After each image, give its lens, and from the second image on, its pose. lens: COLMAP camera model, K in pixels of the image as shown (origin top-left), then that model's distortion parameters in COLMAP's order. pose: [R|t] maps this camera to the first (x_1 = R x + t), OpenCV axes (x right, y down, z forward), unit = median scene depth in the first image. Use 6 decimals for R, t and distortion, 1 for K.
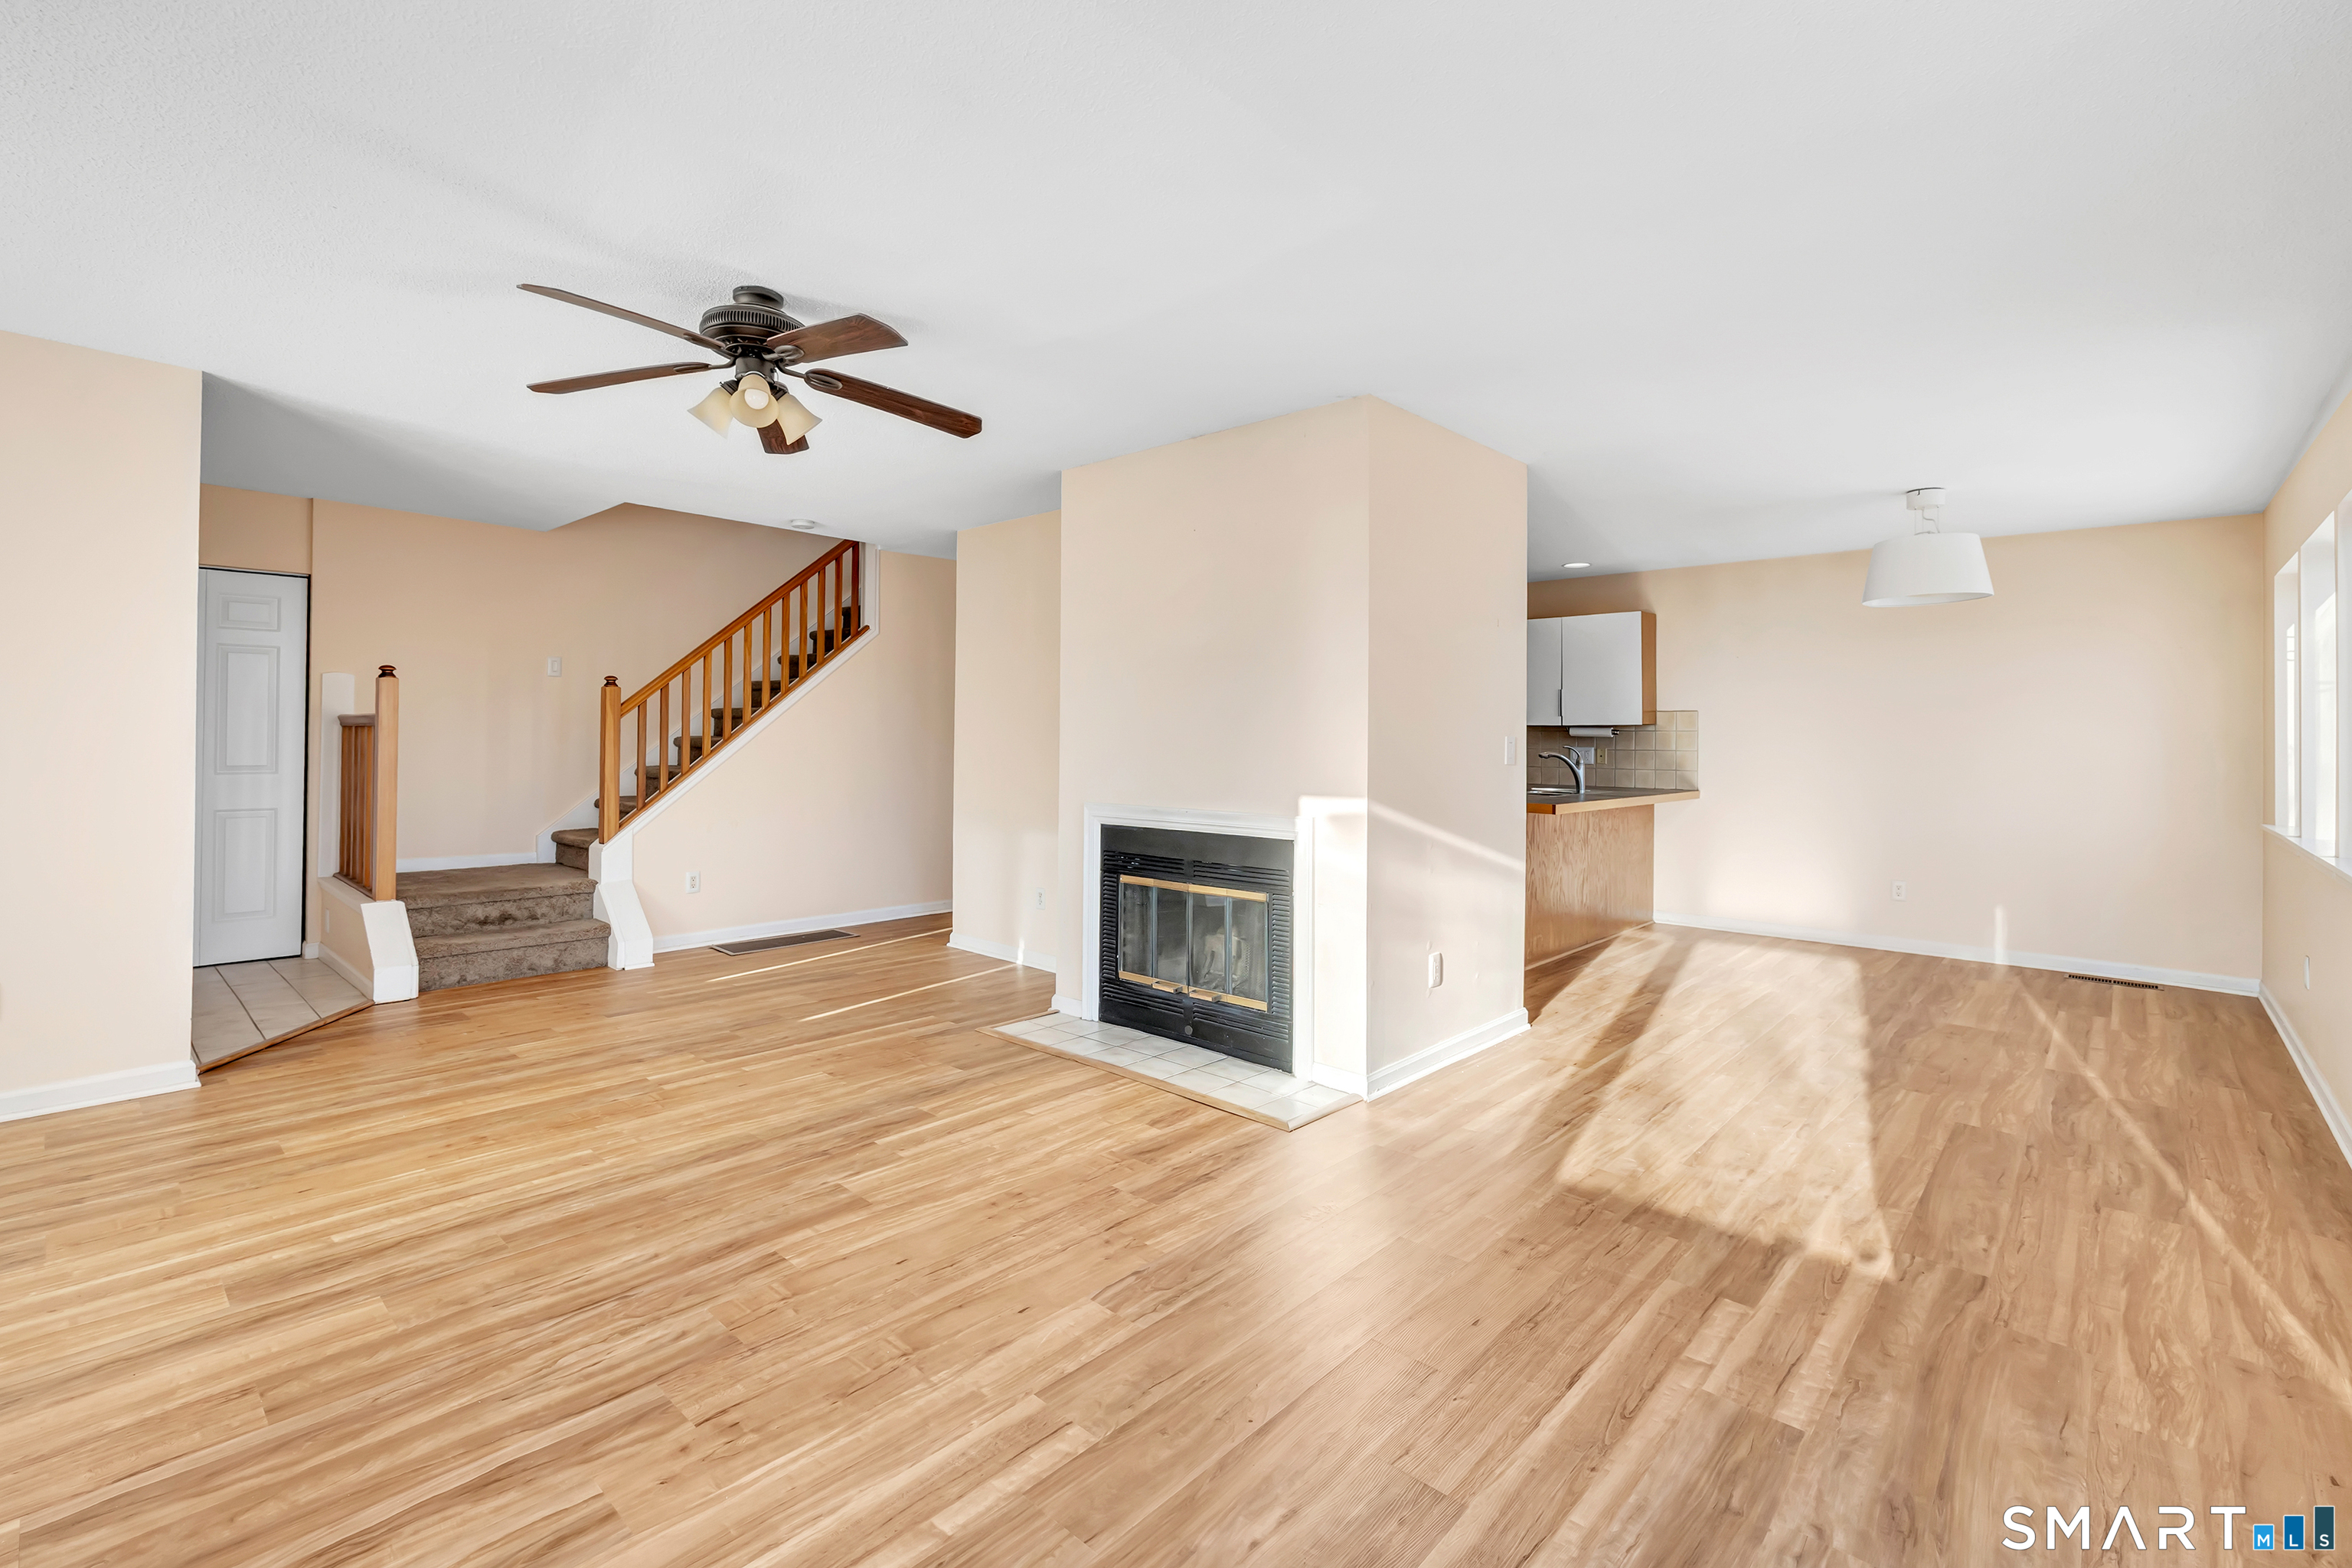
lens RADIAL K [[1019.5, 0, 1145.8], [0, 1019.5, 724.0], [0, 0, 1]] dist [-0.001250, 0.000718]
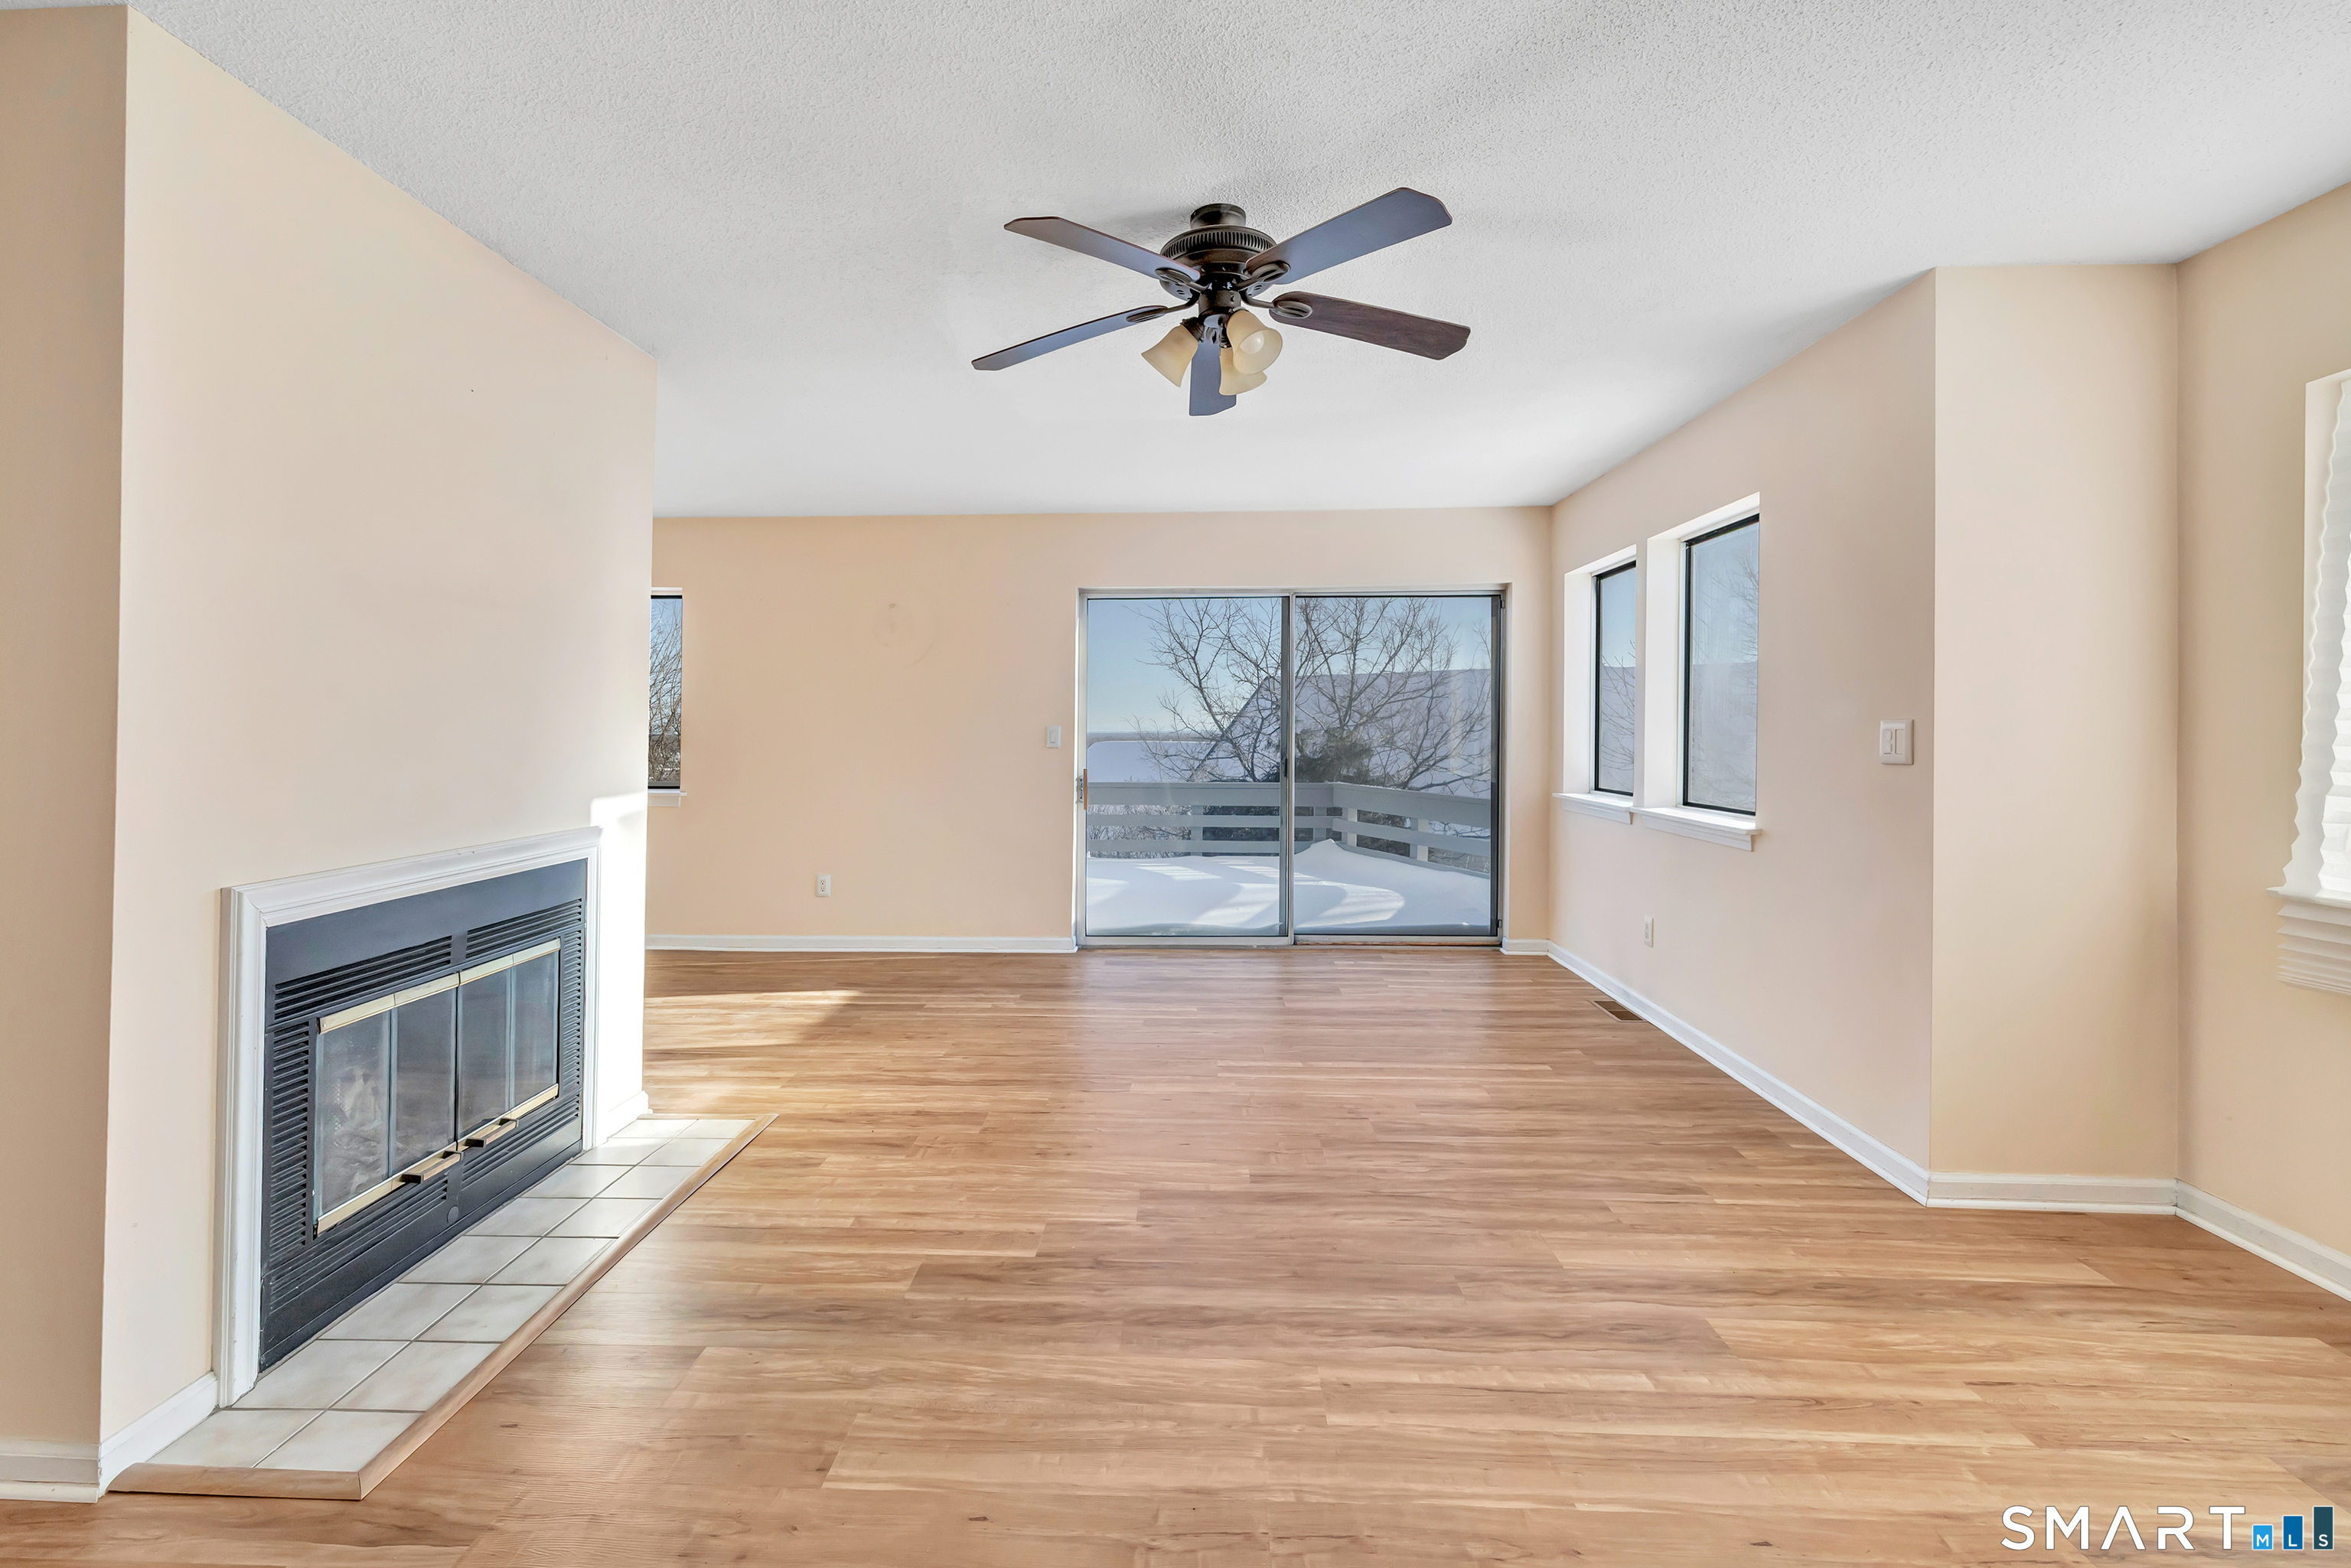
lens RADIAL K [[1019.0, 0, 1161.2], [0, 1019.0, 710.8], [0, 0, 1]] dist [-0.001250, 0.000718]
pose [[-0.651754, 0.003640, 0.758422, -0.883382], [-0.015964, 0.999701, -0.018516, 0.008821], [-0.758263, -0.024176, -0.651501, 1.389213]]
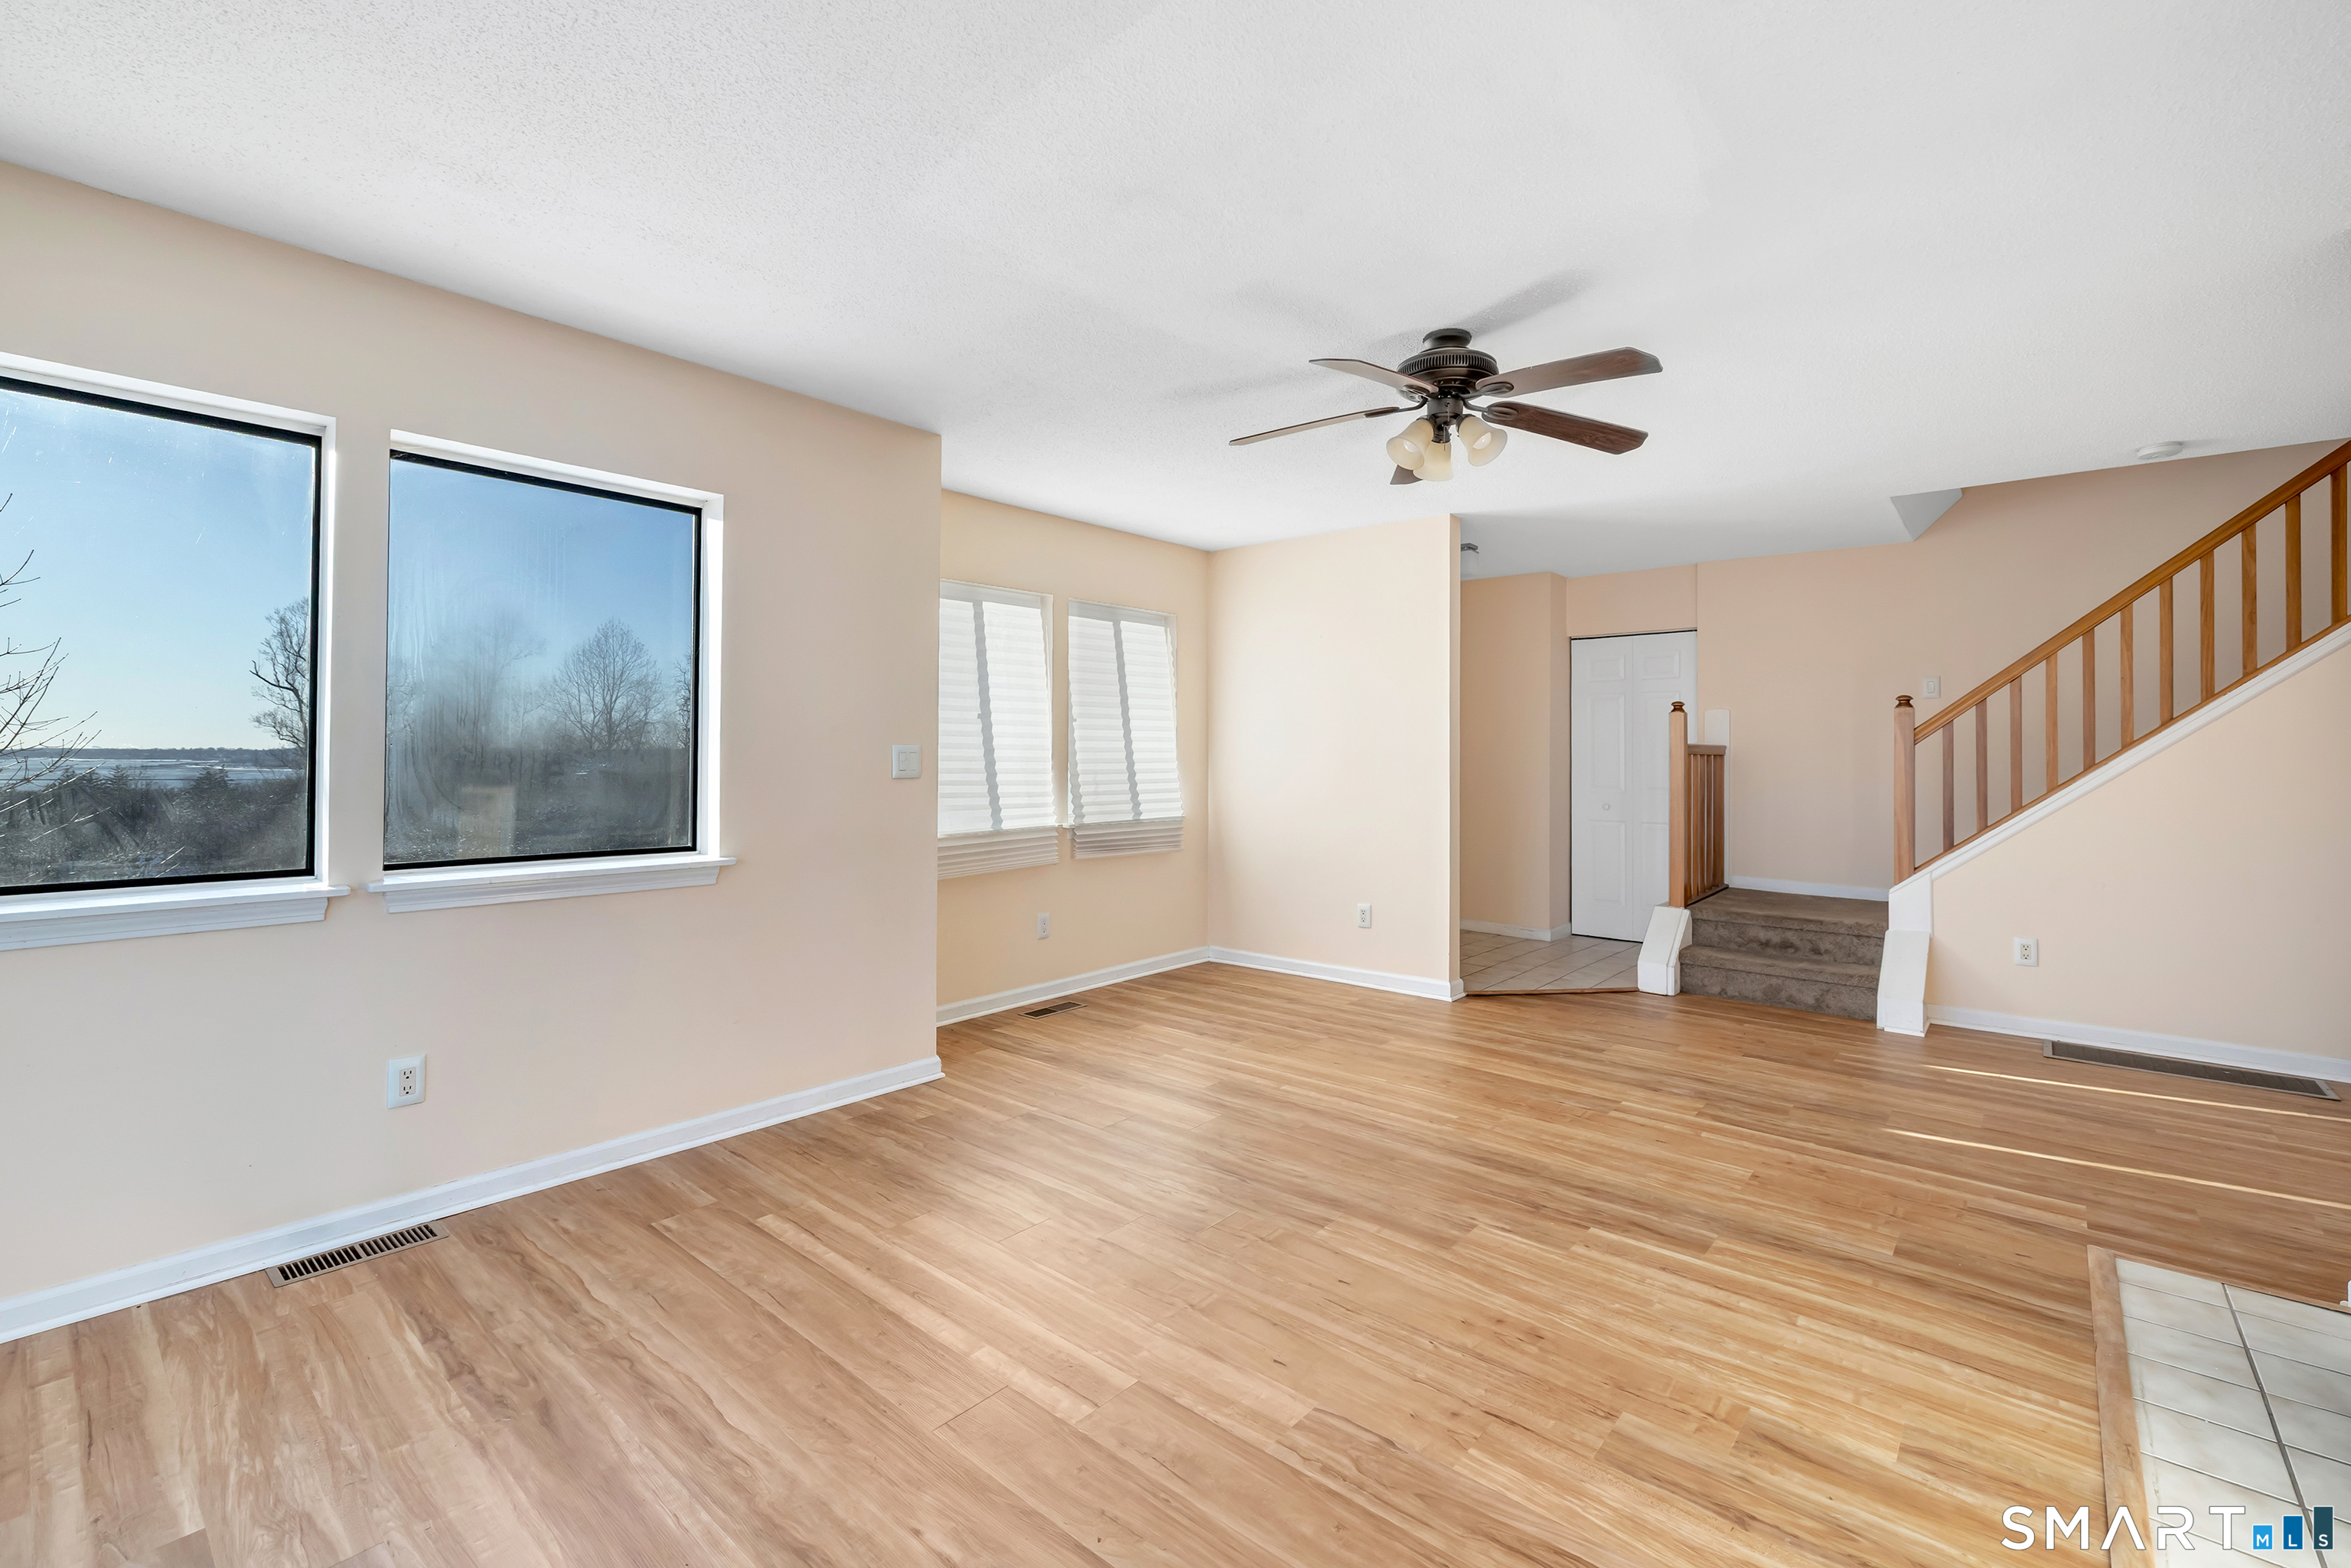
lens RADIAL K [[1019.0, 0, 1171.9], [0, 1019.0, 761.9], [0, 0, 1]] dist [-0.001250, 0.000718]
pose [[0.045381, -0.004248, -0.998961, 0.553663], [0.005428, 0.999977, -0.004006, 0.019334], [0.998955, -0.005240, 0.045403, 0.589560]]
